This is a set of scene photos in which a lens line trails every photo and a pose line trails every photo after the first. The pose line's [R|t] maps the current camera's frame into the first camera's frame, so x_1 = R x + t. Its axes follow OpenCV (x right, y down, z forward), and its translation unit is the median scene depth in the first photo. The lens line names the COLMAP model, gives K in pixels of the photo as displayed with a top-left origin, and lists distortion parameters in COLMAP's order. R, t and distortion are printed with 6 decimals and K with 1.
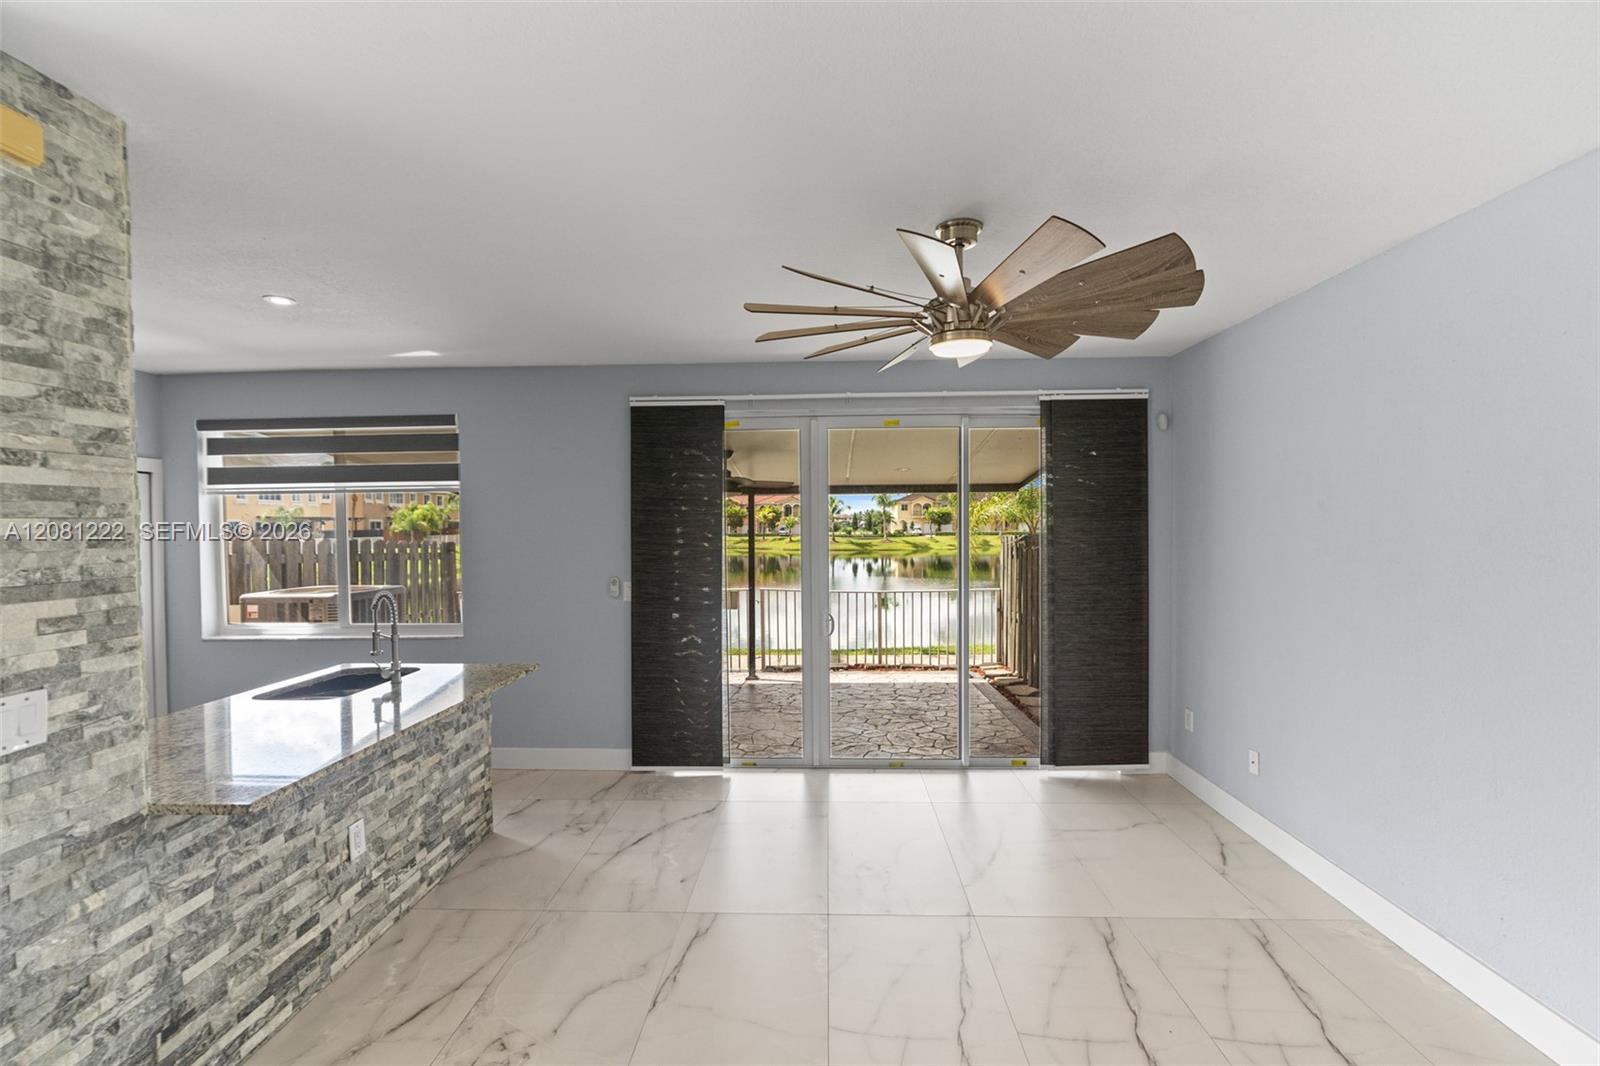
lens RADIAL K [[715.0, 0, 798.0], [0, 715.0, 526.6], [0, 0, 1]] dist [-0.006415, 0.002151]
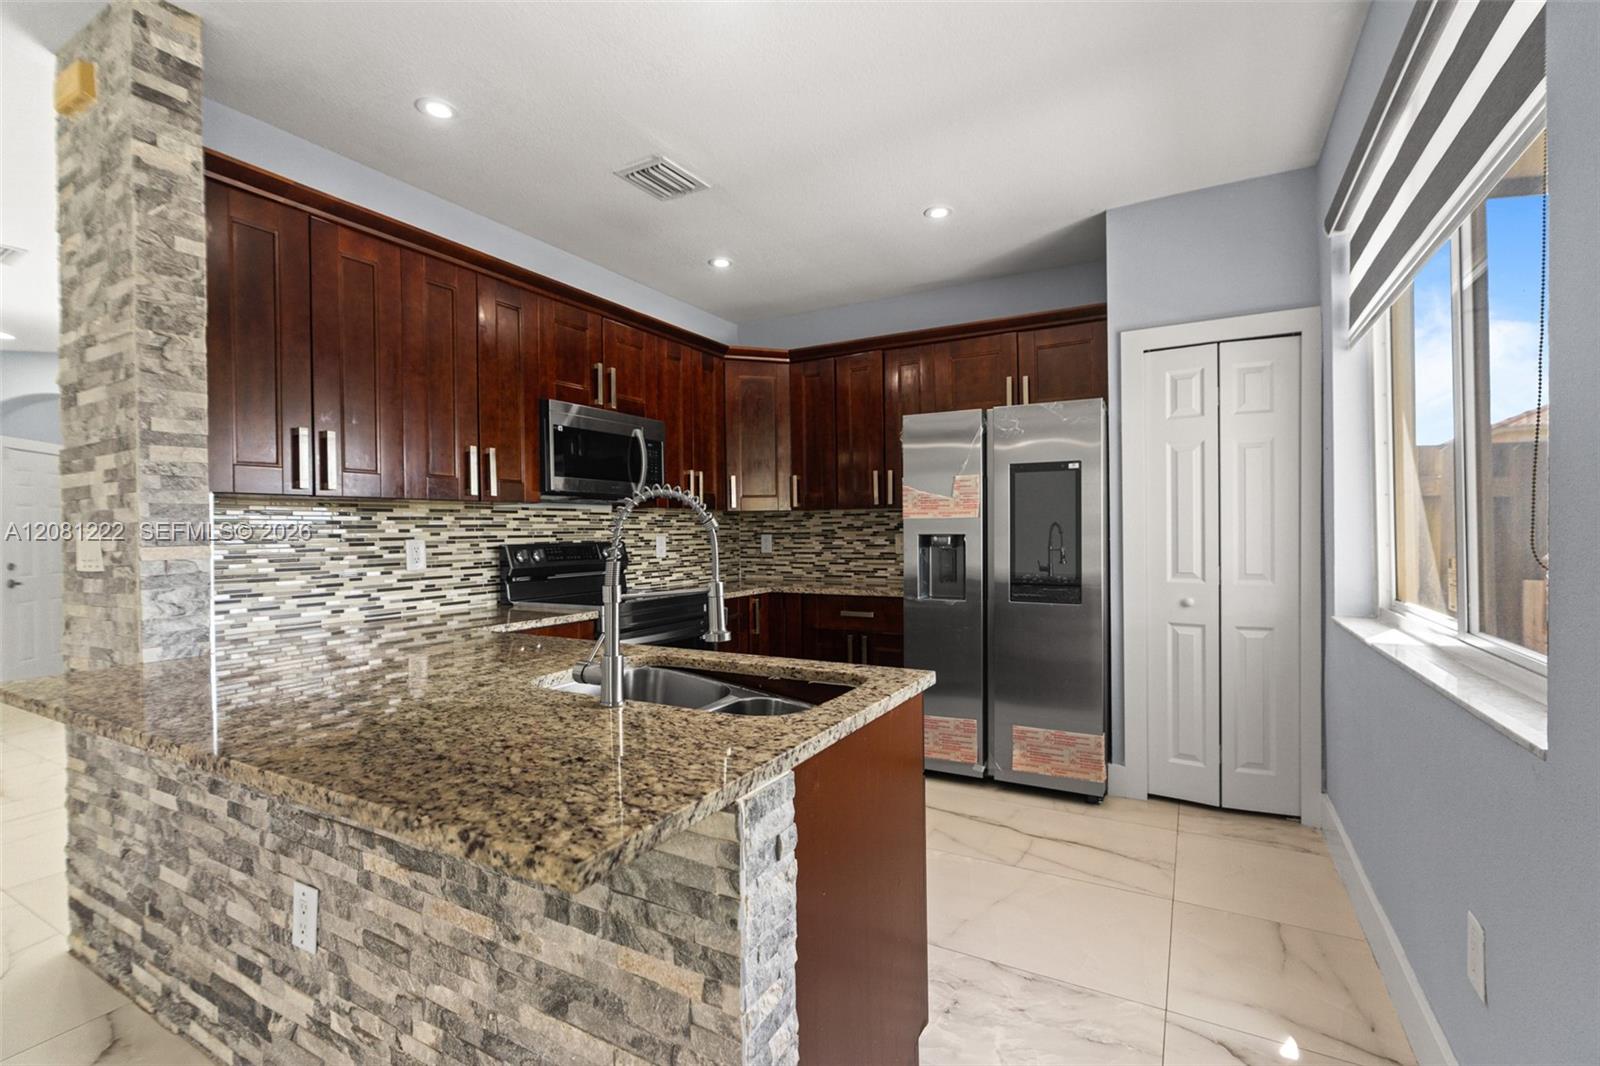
lens RADIAL K [[715.0, 0, 800.8], [0, 715.0, 538.3], [0, 0, 1]] dist [-0.006415, 0.002151]
pose [[-0.452966, 0.023385, -0.891221, -0.287830], [0.012904, 0.999723, 0.019674, 0.132859], [0.891434, -0.002589, -0.453143, 1.459350]]
